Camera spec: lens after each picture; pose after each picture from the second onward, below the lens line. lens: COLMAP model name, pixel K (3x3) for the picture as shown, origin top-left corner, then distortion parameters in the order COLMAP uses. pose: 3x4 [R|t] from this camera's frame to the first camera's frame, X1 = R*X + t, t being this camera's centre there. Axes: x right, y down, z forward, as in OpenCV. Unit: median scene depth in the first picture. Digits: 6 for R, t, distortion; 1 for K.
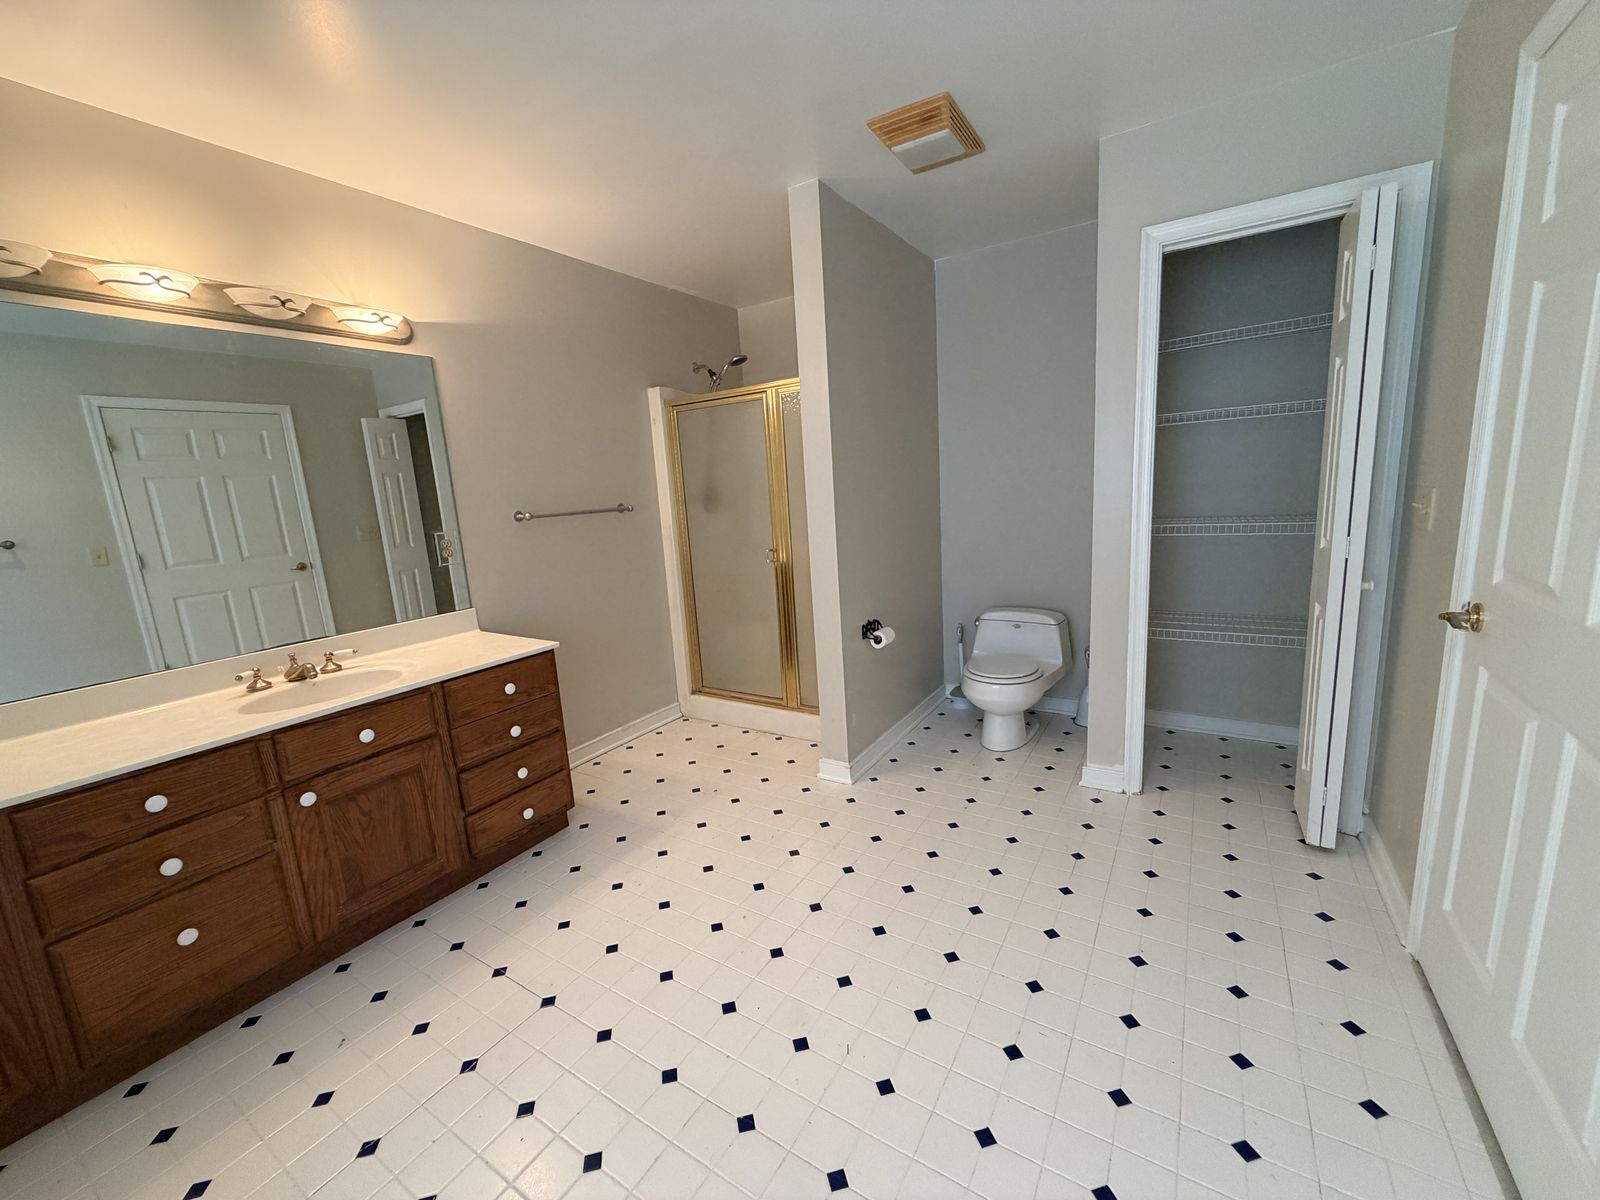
lens RADIAL K [[629.1, 0, 793.4], [0, 629.1, 601.6], [0, 0, 1]] dist [-0.000403, -0.000105]
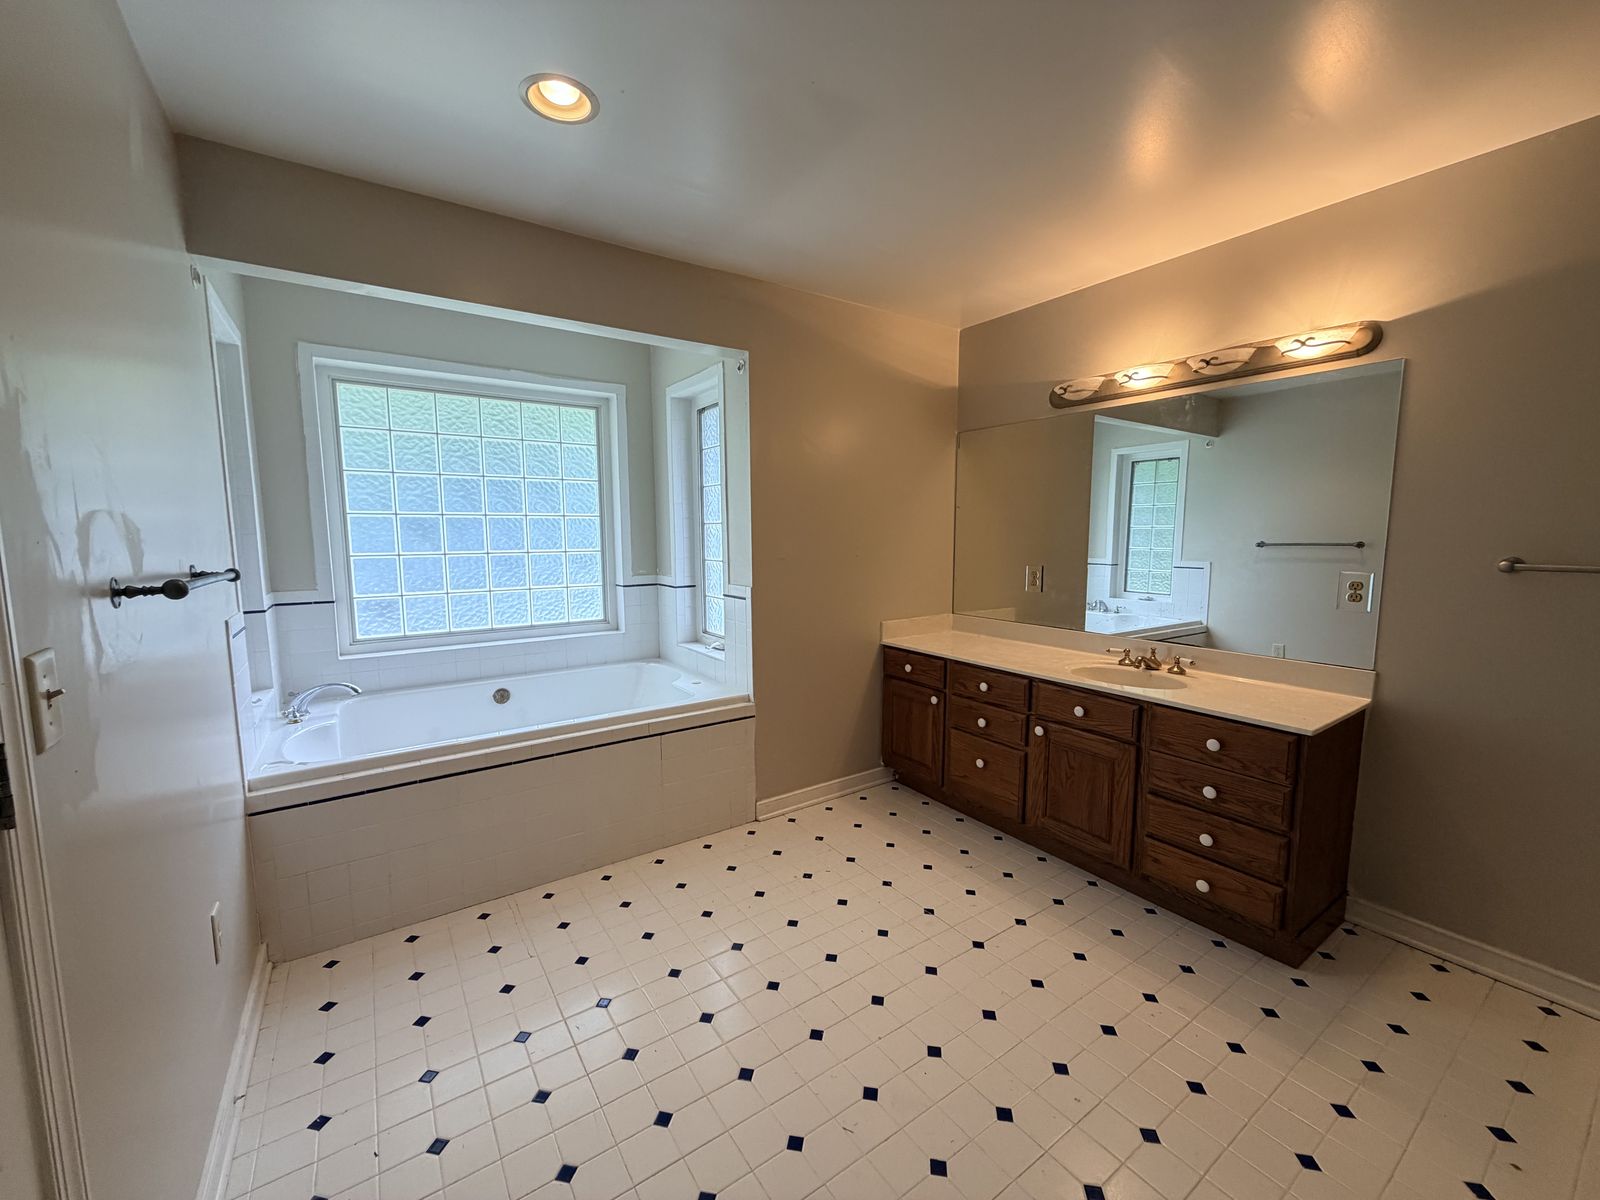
lens RADIAL K [[629.1, 0, 790.8], [0, 629.1, 600.3], [0, 0, 1]] dist [-0.000403, -0.000105]
pose [[-0.389187, 0.161074, -0.906967, 0.619021], [-0.142222, 0.962280, 0.231926, -0.199597], [0.910113, 0.219254, -0.351598, 0.772522]]
